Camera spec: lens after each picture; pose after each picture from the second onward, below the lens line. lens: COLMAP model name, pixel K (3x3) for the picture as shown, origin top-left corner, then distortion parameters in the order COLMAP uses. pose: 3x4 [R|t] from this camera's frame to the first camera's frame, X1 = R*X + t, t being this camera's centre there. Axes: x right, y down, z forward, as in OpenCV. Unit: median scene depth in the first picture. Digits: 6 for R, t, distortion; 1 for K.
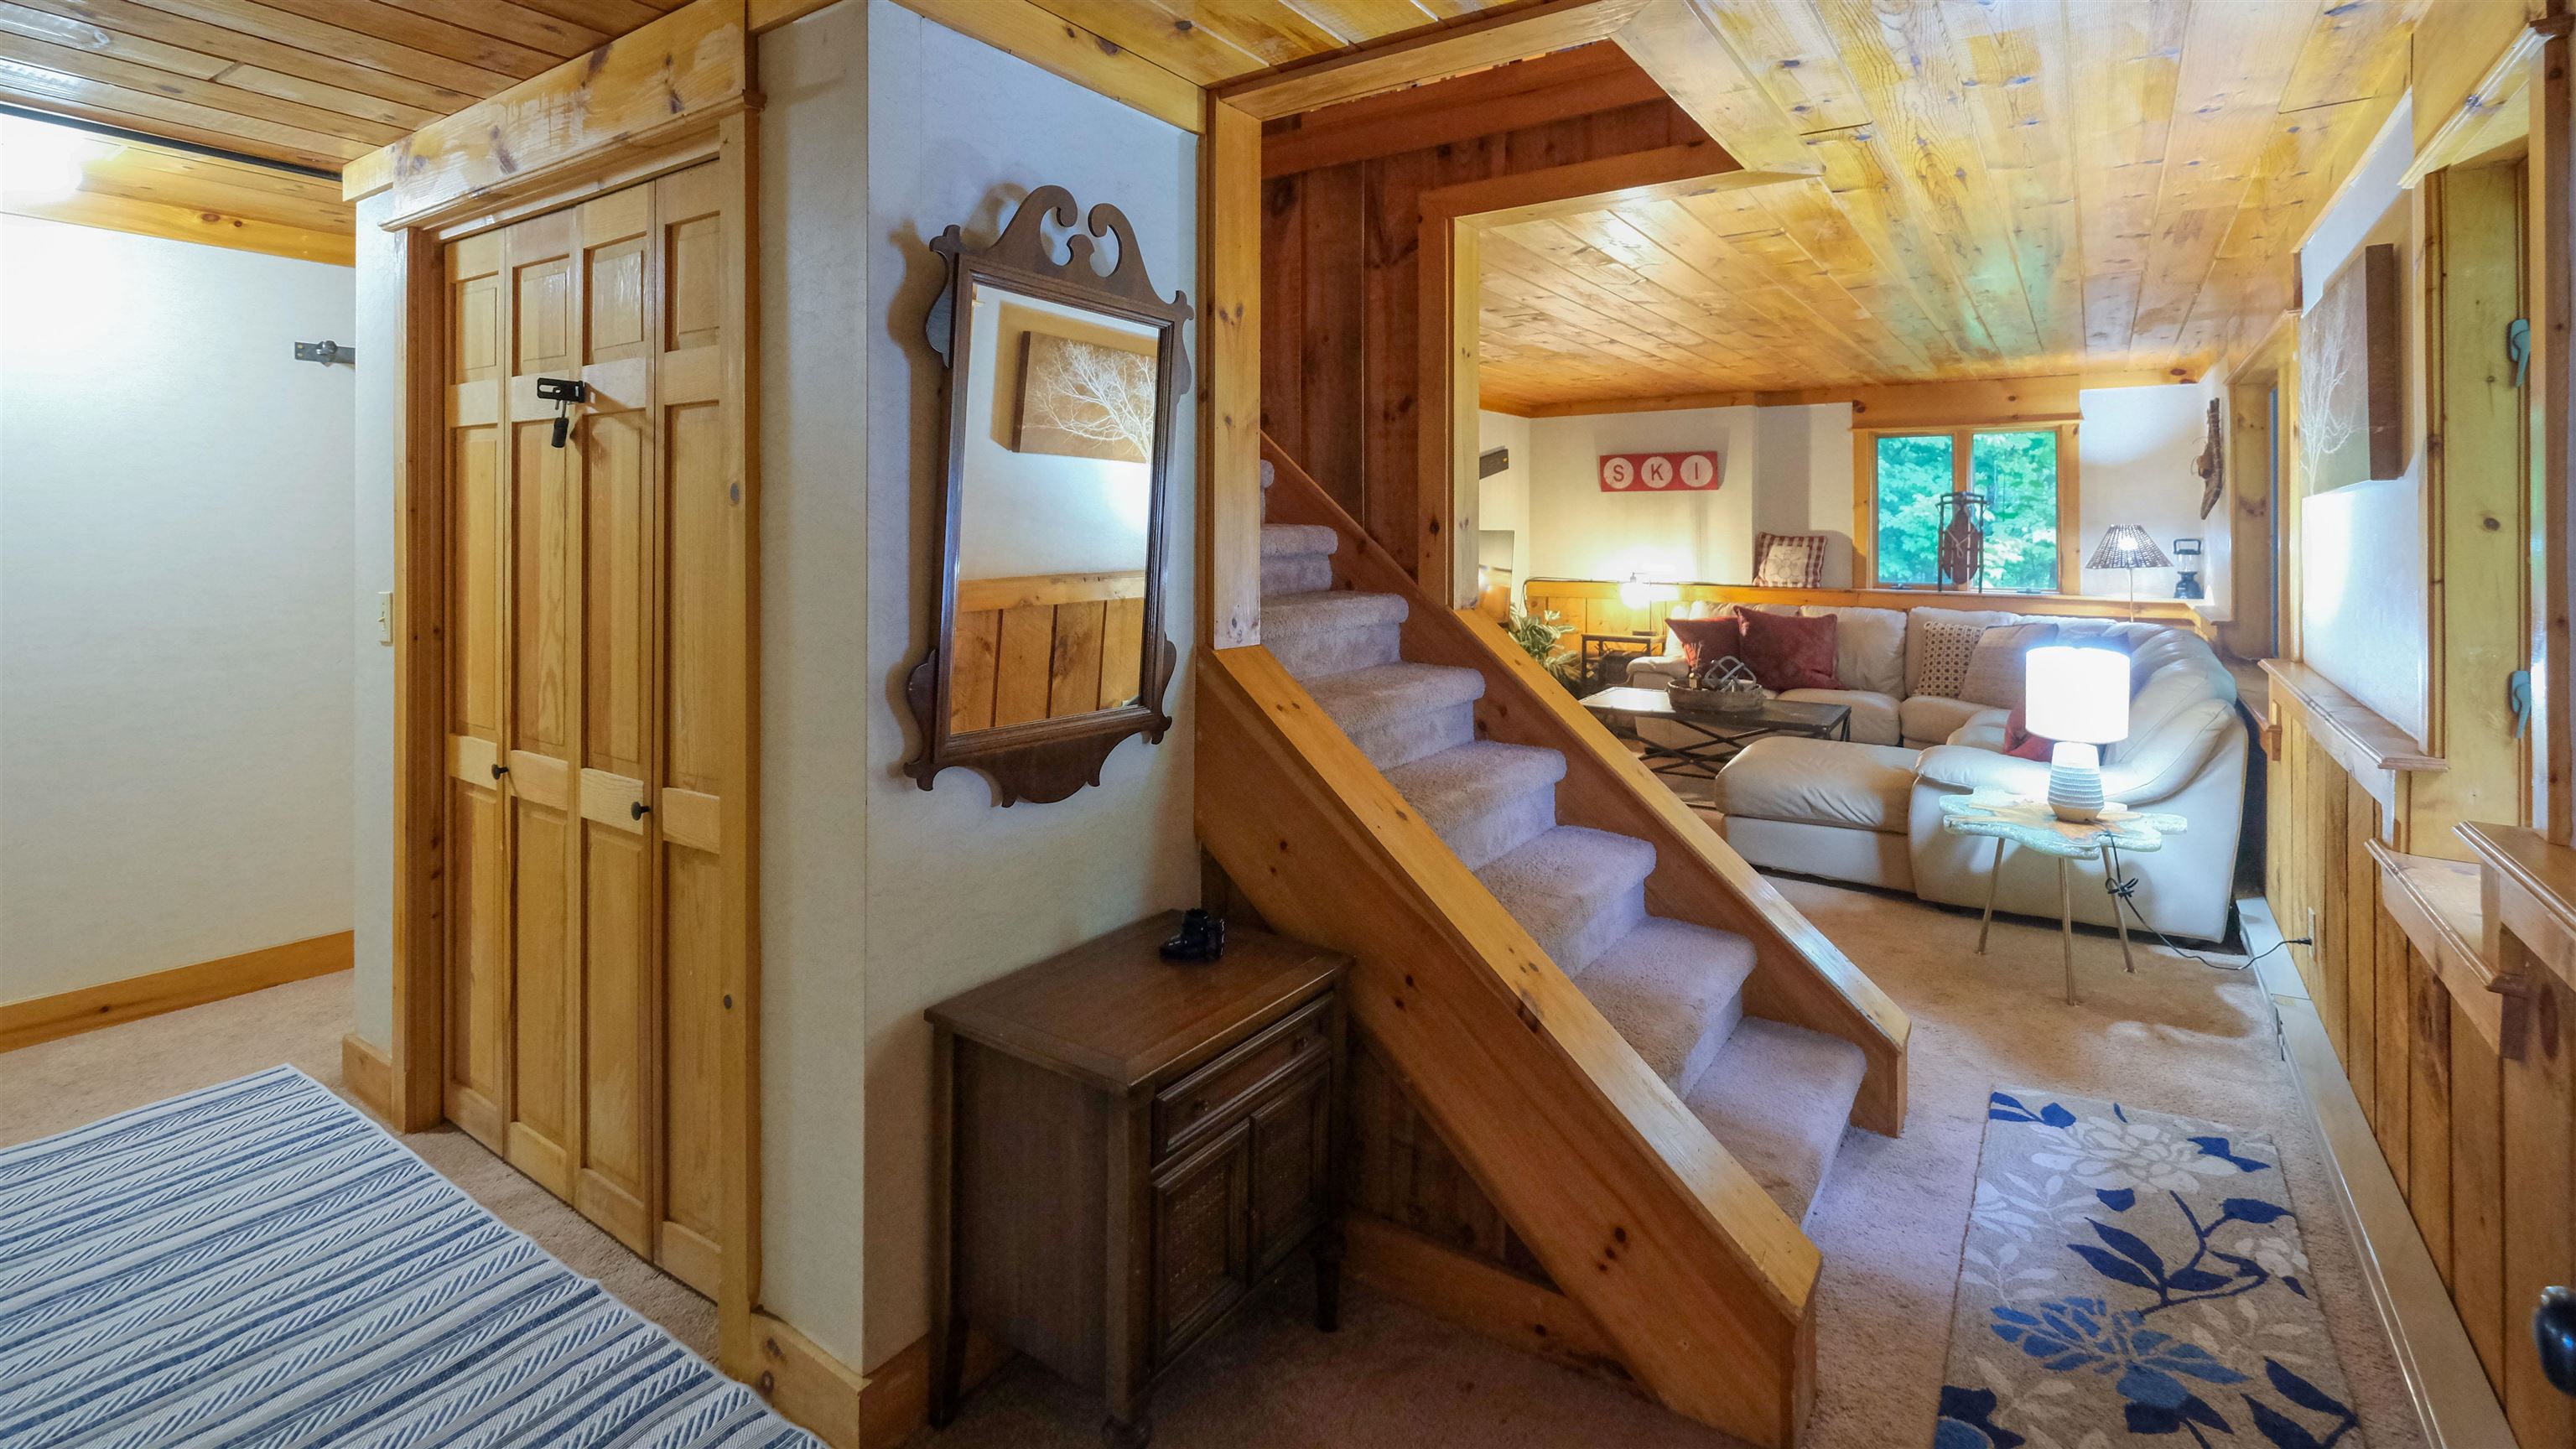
lens RADIAL K [[1164.4, 0, 1283.8], [0, 1164.4, 524.1], [0, 0, 1]] dist [-0.000255, -0.001675]
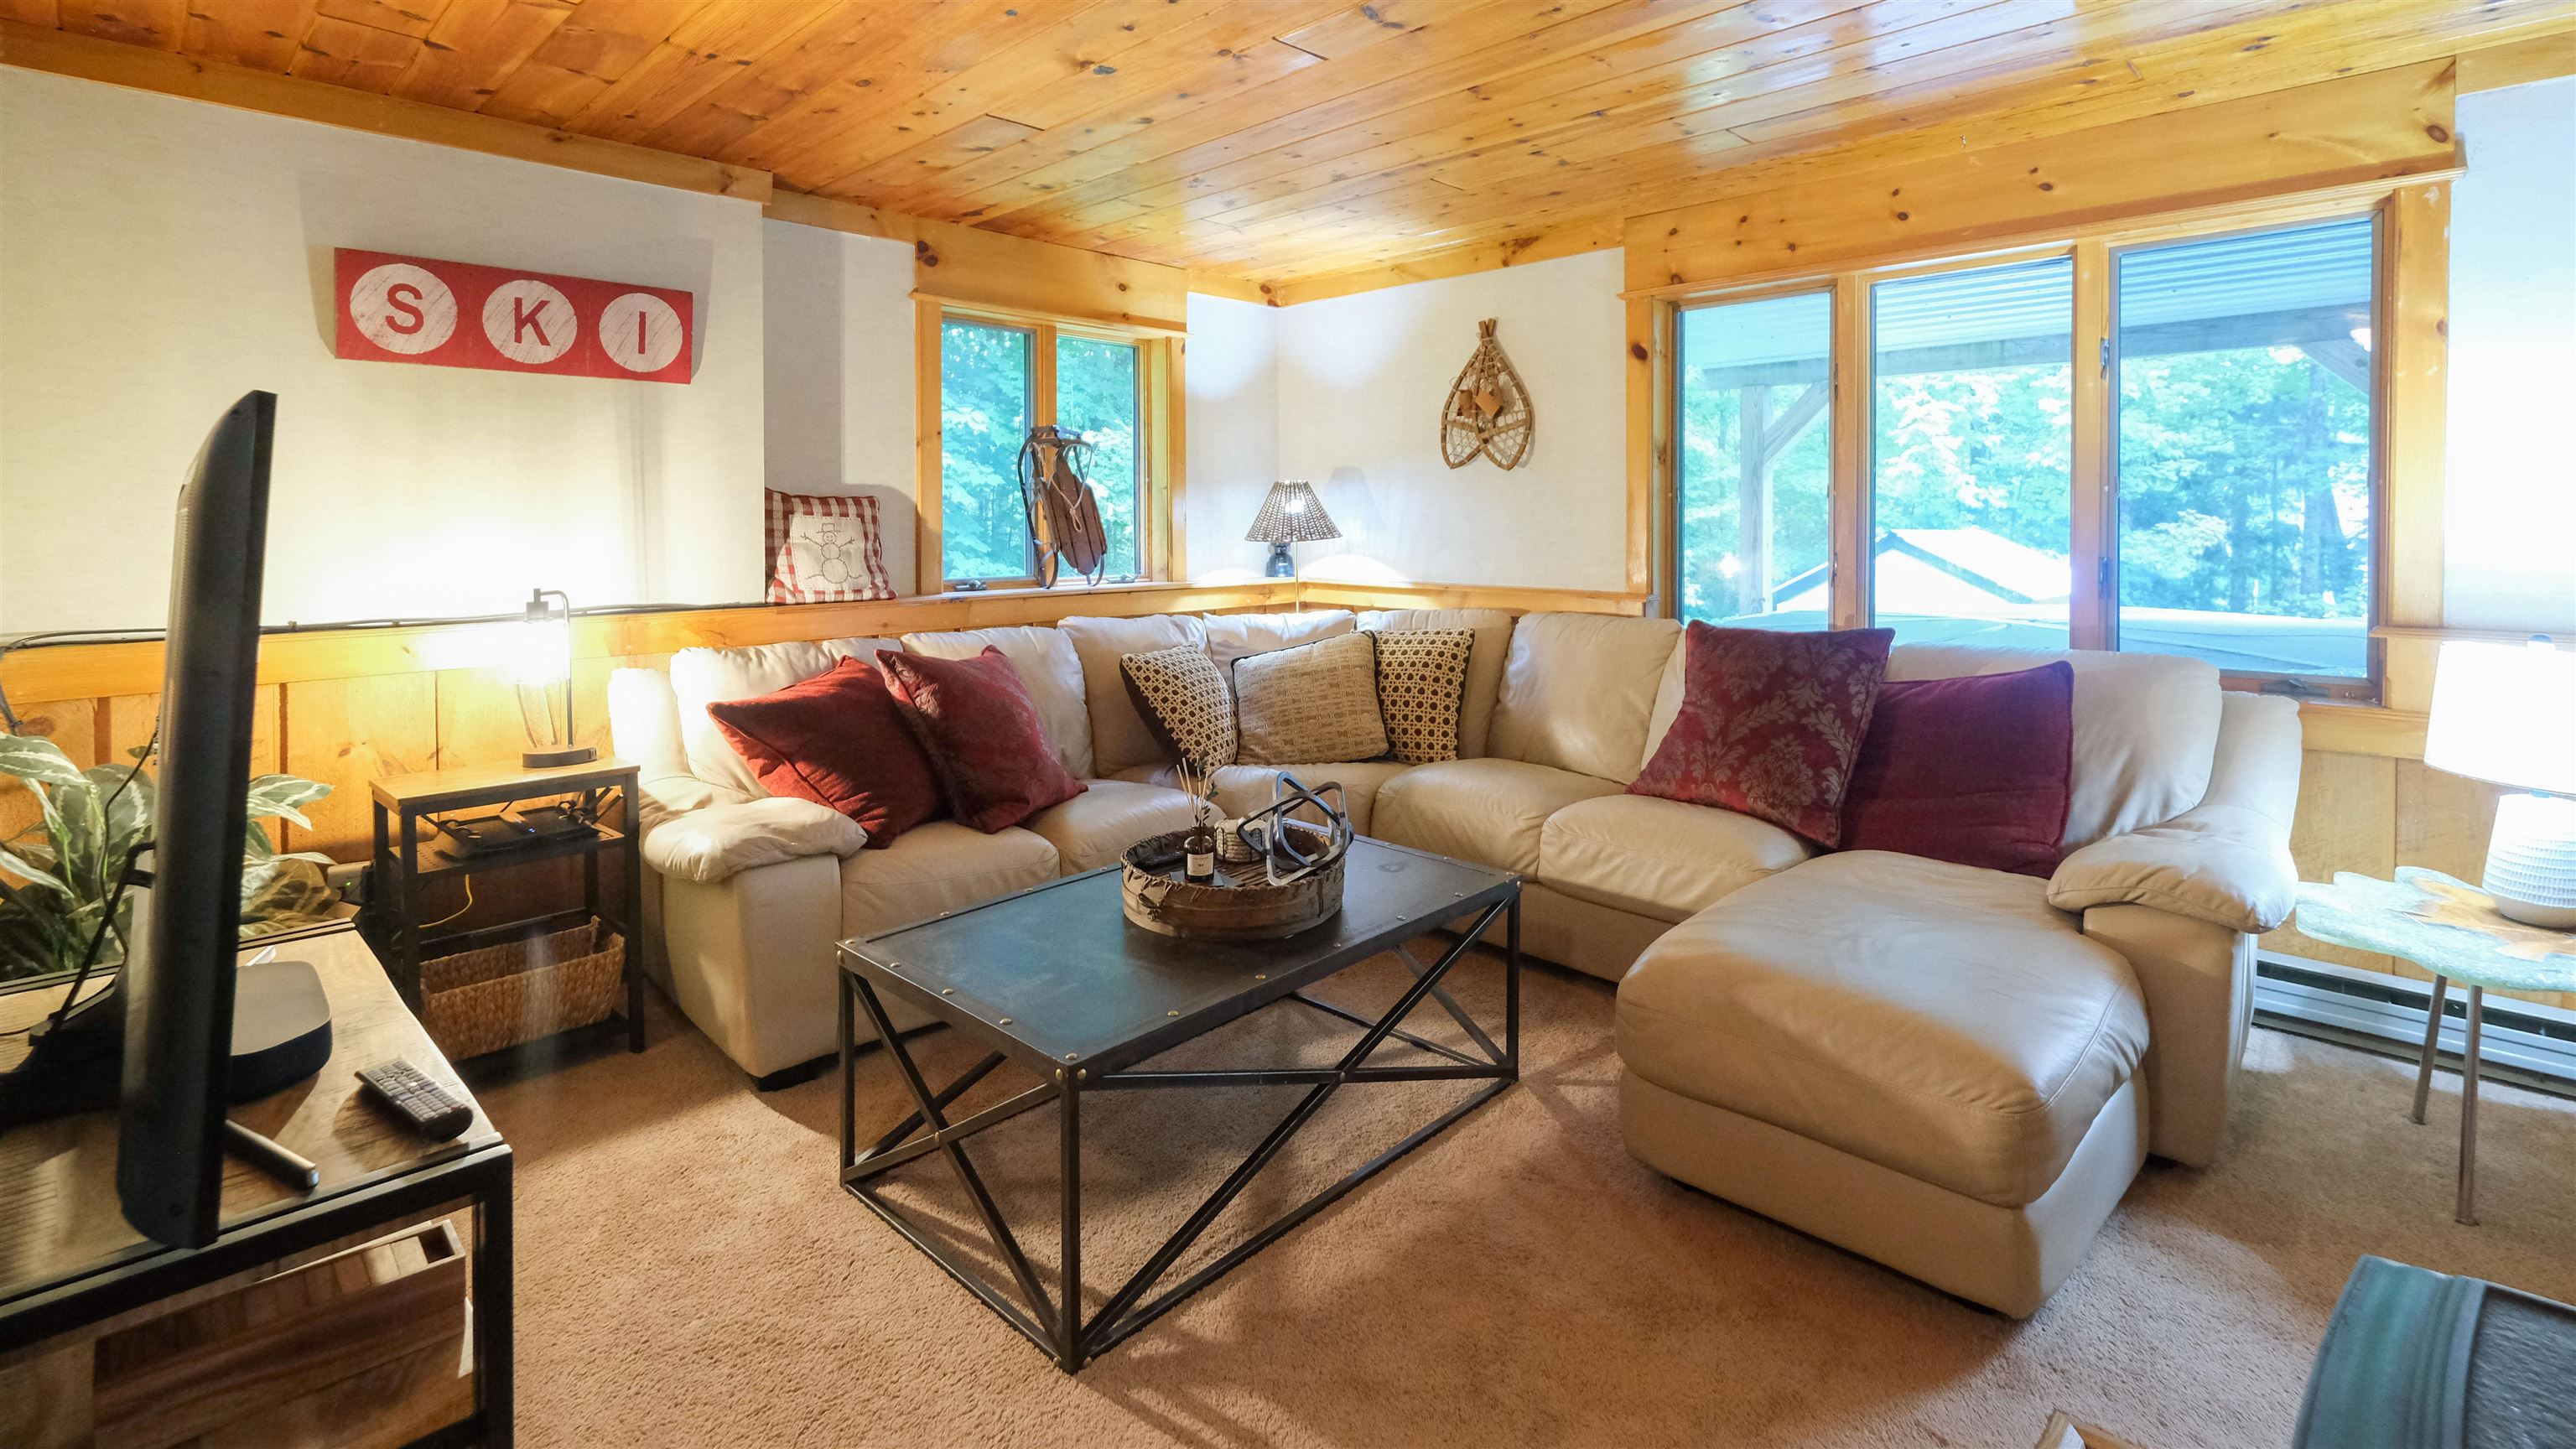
lens RADIAL K [[1164.4, 0, 1271.1], [0, 1164.4, 549.3], [0, 0, 1]] dist [-0.000255, -0.001675]
pose [[0.168276, -0.029988, 0.985284, -0.010950], [0.000788, 0.999541, 0.030288, 0.018561], [-0.985740, -0.004321, 0.168222, 0.744135]]
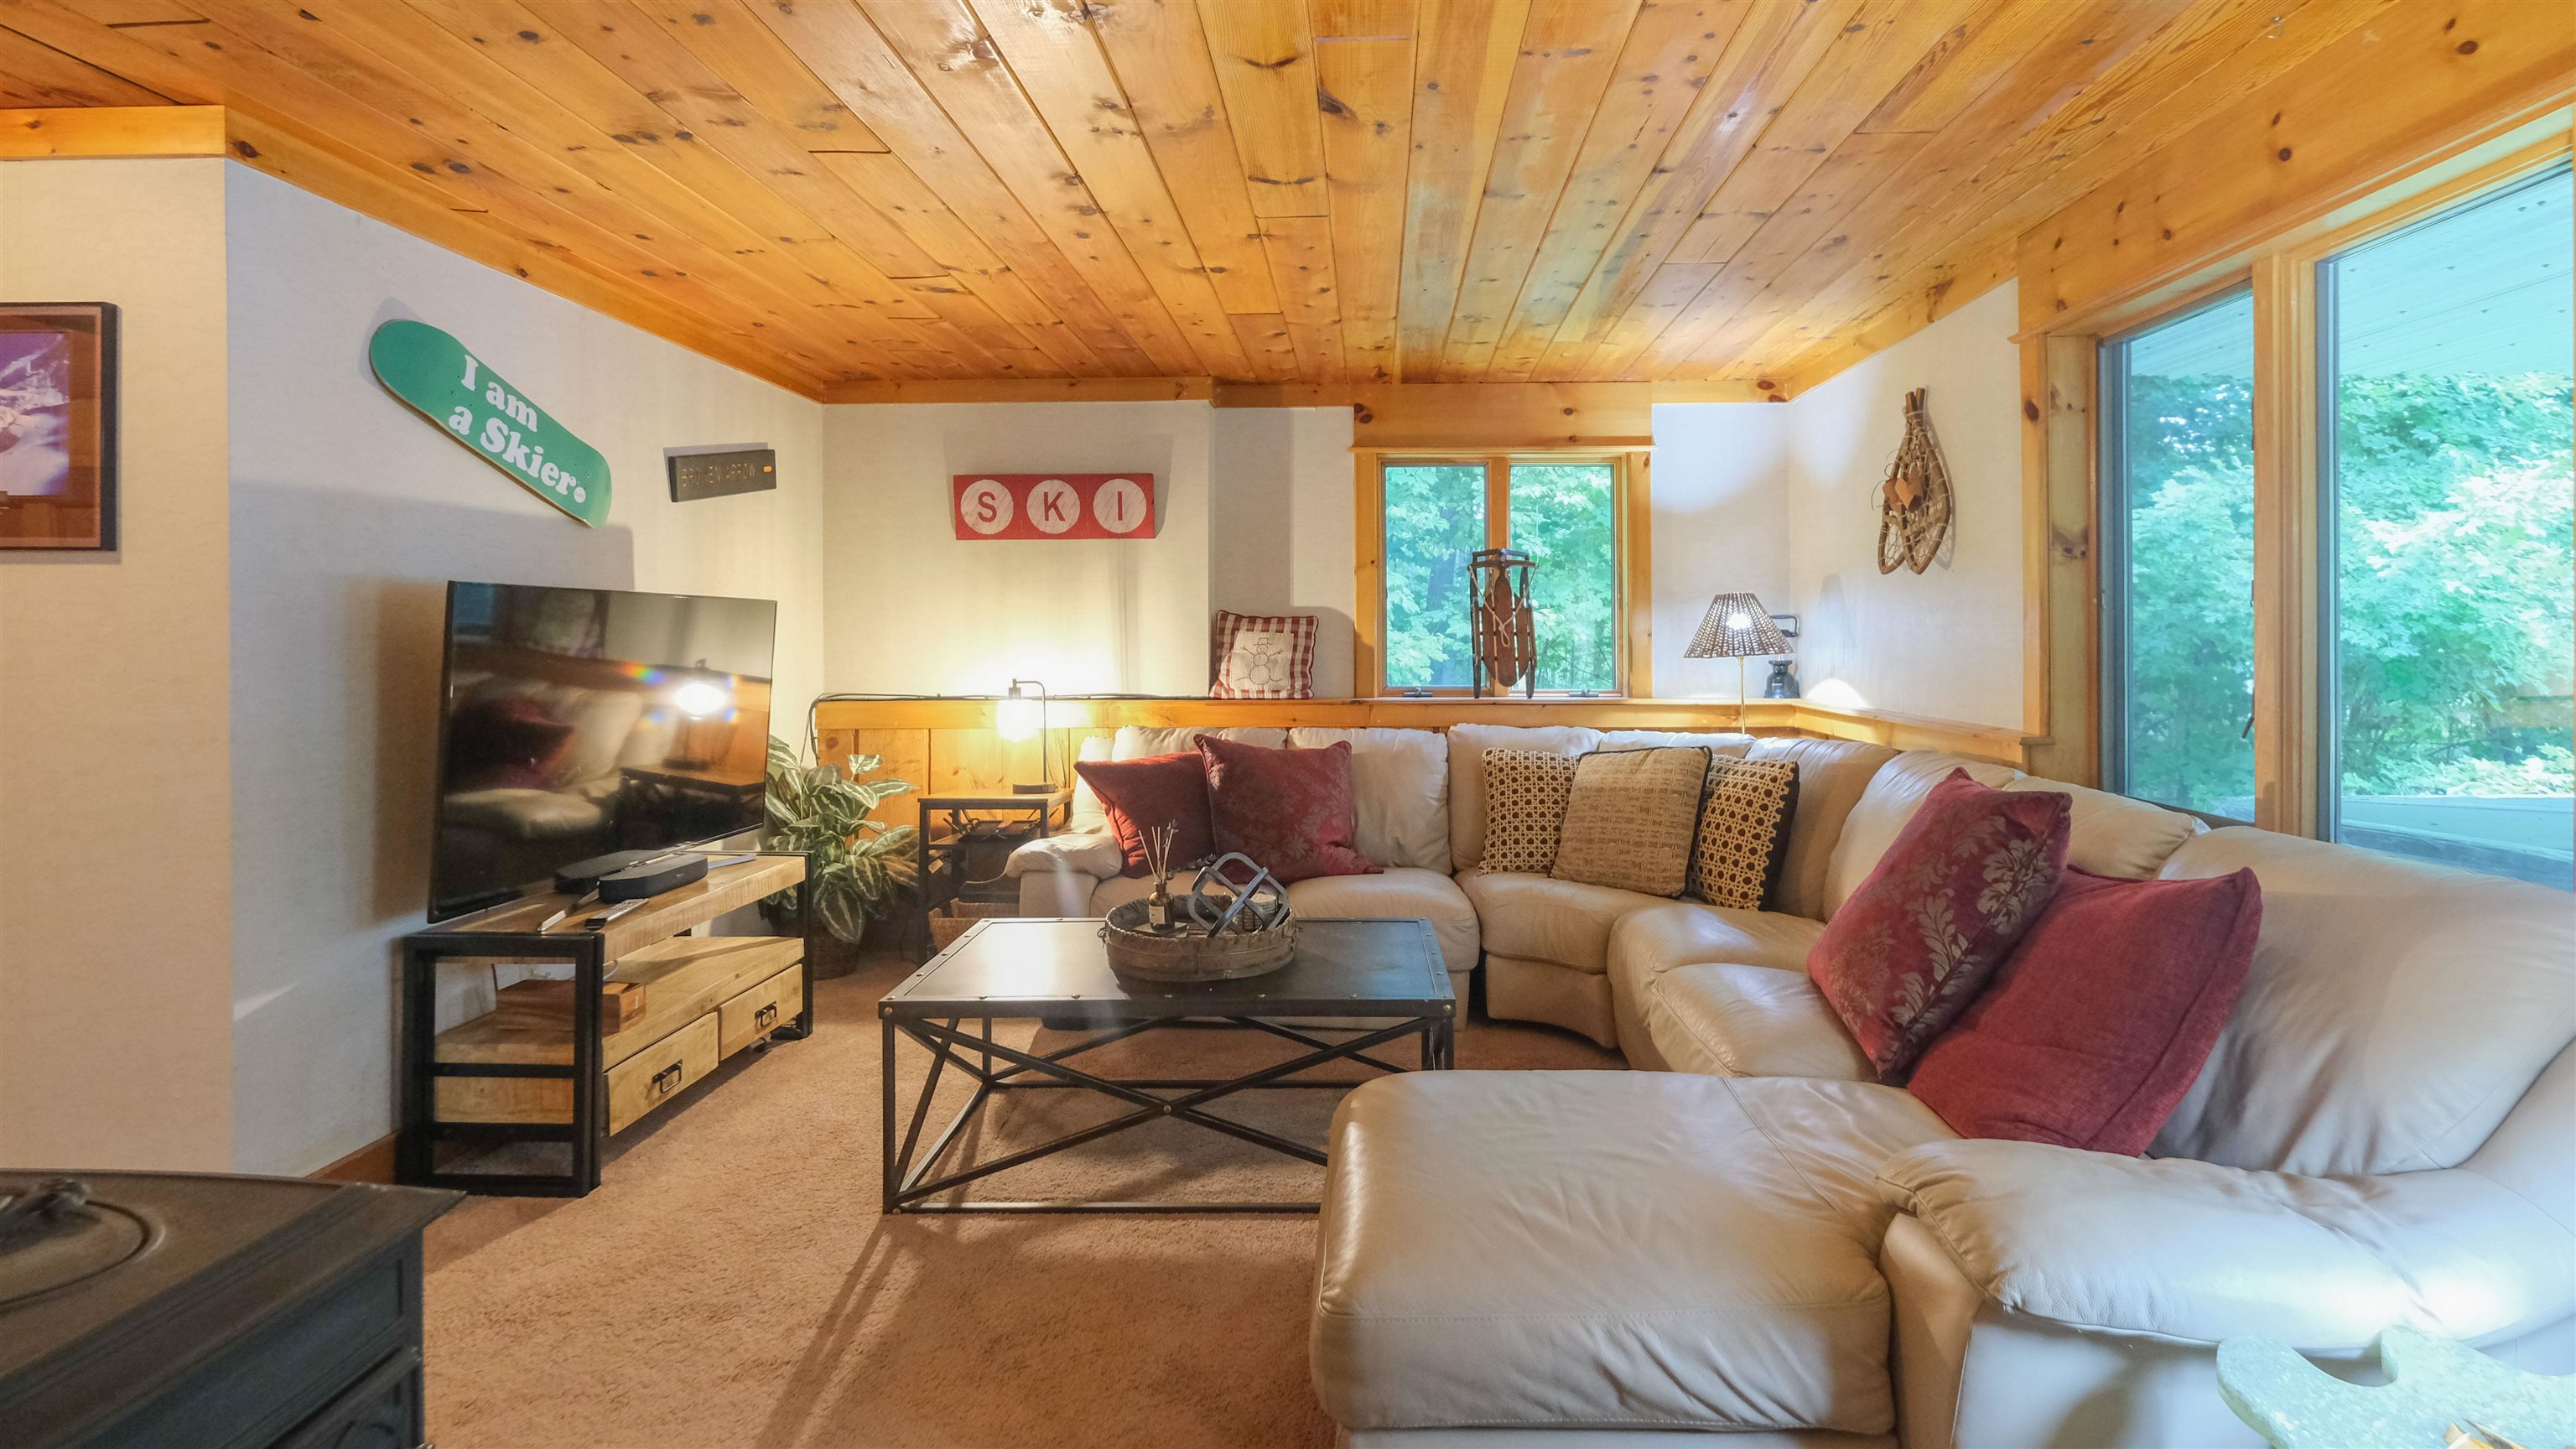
lens RADIAL K [[1164.4, 0, 1328.4], [0, 1164.4, 630.4], [0, 0, 1]] dist [-0.000255, -0.001675]
pose [[0.838716, 0.000785, 0.544569, 0.127495], [0.001993, 0.999988, -0.004511, 0.021084], [-0.544566, 0.004869, 0.838704, 0.467663]]
